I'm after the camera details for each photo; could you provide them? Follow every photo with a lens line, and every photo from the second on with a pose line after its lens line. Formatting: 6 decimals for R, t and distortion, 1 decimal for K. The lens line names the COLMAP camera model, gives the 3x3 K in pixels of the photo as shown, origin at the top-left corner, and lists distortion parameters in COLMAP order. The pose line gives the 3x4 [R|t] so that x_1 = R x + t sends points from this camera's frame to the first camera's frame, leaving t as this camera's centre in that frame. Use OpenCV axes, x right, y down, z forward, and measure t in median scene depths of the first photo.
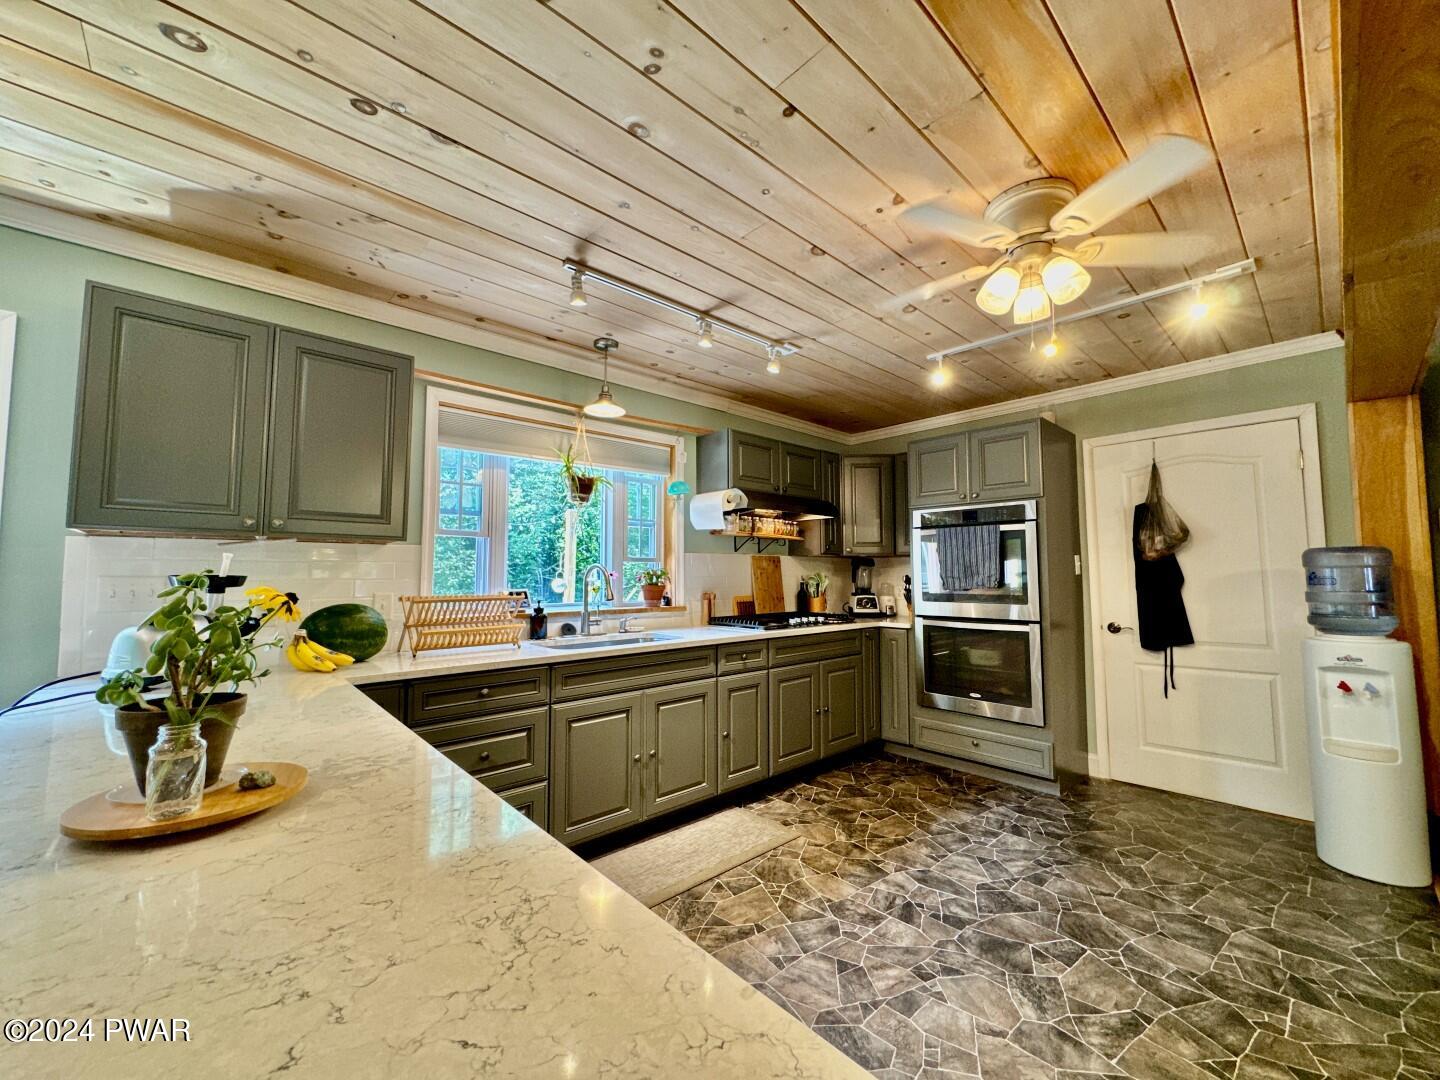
lens RADIAL K [[568.0, 0, 720.0], [0, 568.0, 540.0], [0, 0, 1]] dist [0.003699, -0.000029]
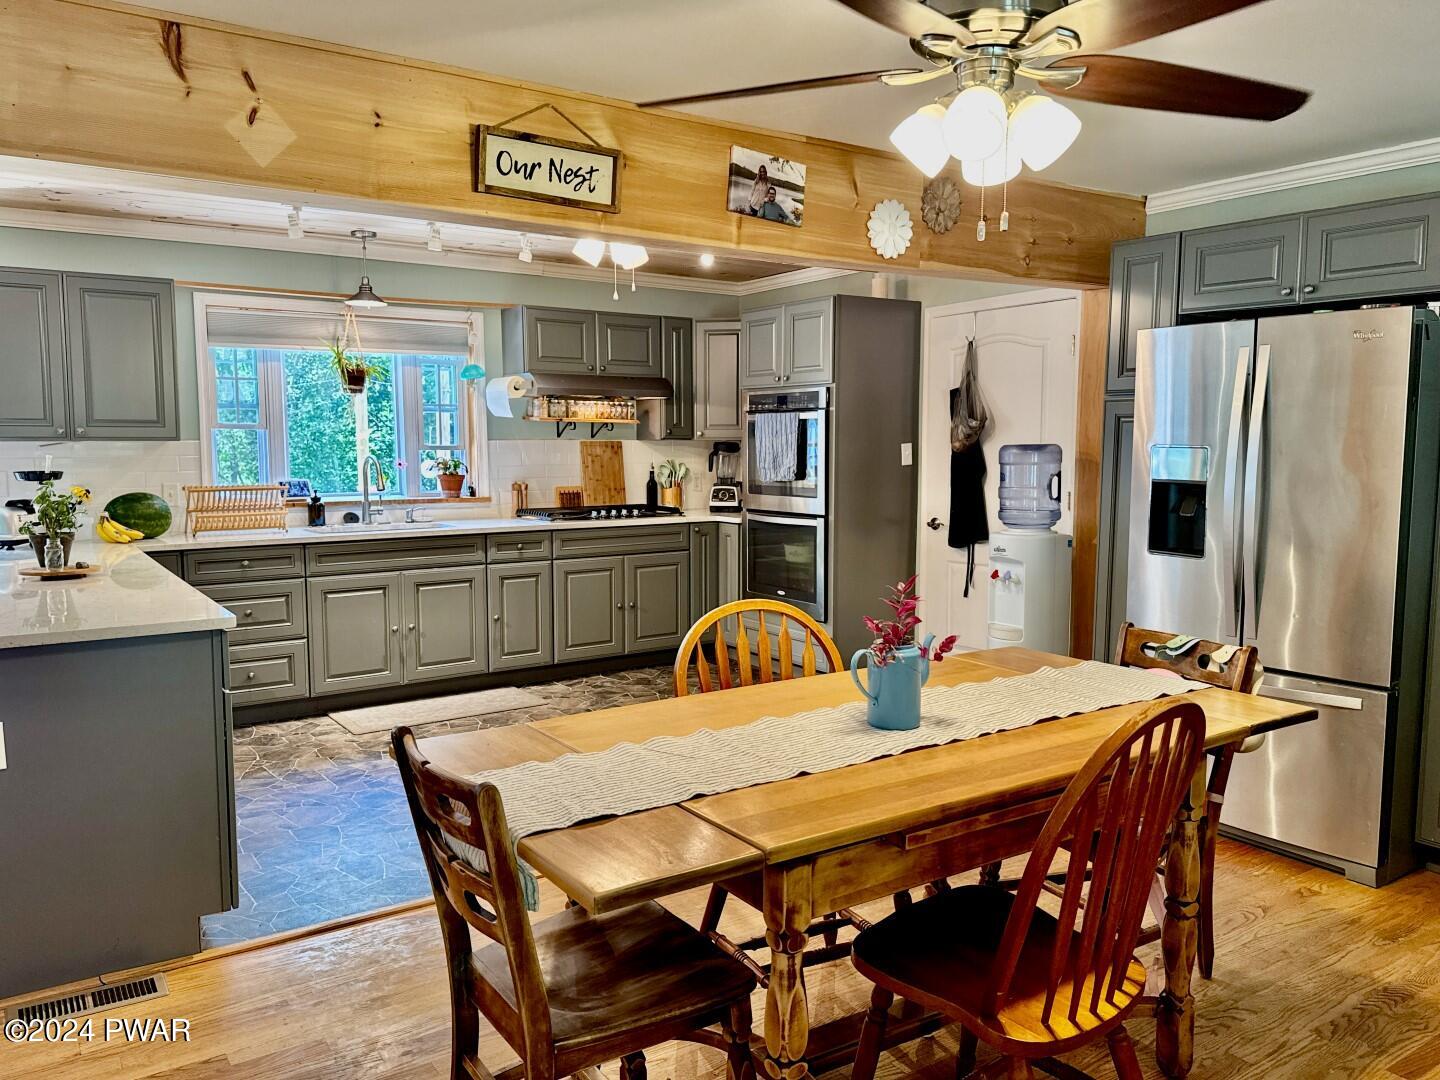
lens RADIAL K [[1071.1, 0, 720.0], [0, 1071.1, 540.0], [0, 0, 1]] dist [0.157990, -0.251496]
pose [[0.989967, 0.012670, -0.140732, 0.697059], [0.009364, 0.987901, 0.154805, -0.106460], [0.140991, -0.154570, 0.977870, -0.872203]]
